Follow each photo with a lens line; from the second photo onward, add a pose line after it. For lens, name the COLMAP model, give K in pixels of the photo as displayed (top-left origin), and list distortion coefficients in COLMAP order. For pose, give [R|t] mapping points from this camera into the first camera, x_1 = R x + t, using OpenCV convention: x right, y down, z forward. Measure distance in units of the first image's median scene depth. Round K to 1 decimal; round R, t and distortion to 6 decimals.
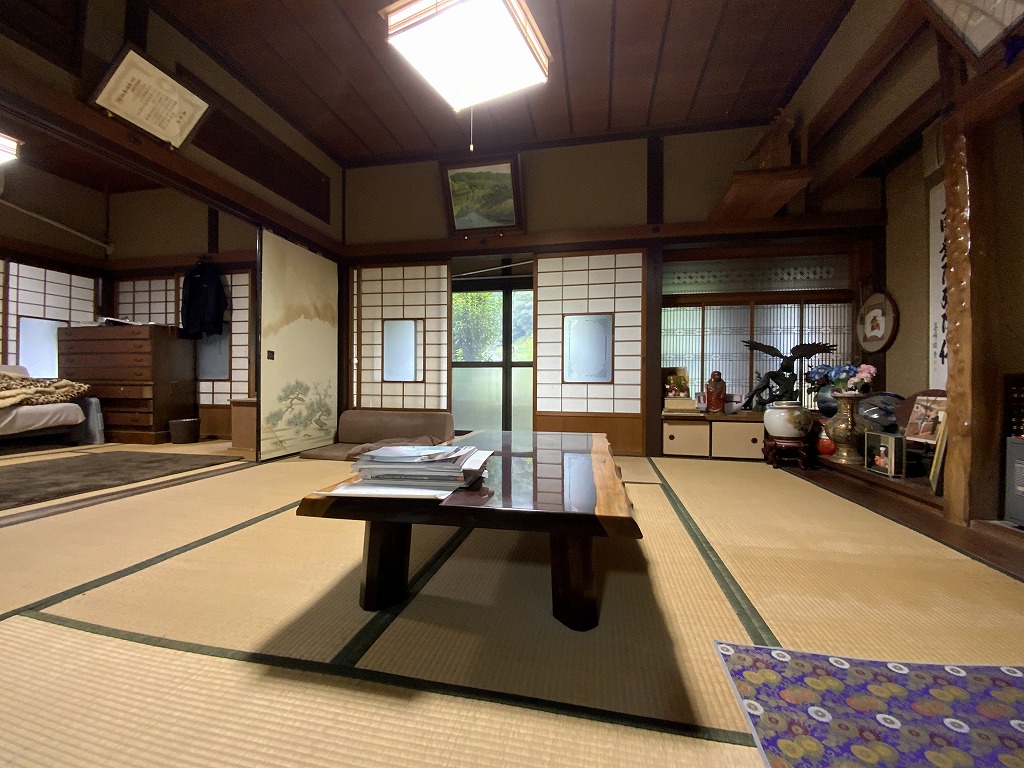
lens RADIAL K [[419.6, 0, 512.1], [0, 419.6, 385.6], [0, 0, 1]] dist [-0.001699, -0.000960]
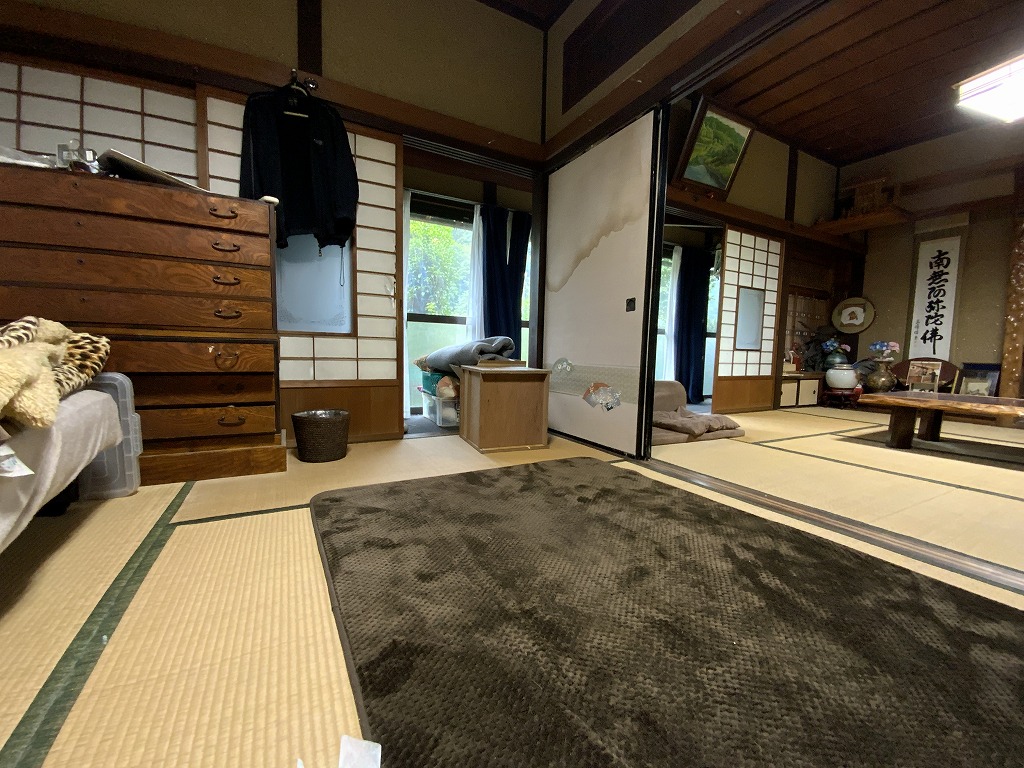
lens RADIAL K [[419.6, 0, 513.1], [0, 419.6, 384.0], [0, 0, 1]] dist [-0.001699, -0.000960]
pose [[0.761179, -0.040628, 0.647268, -1.068001], [-0.015866, 0.996571, 0.081212, 0.003320], [-0.648347, -0.072087, 0.757924, 0.548662]]
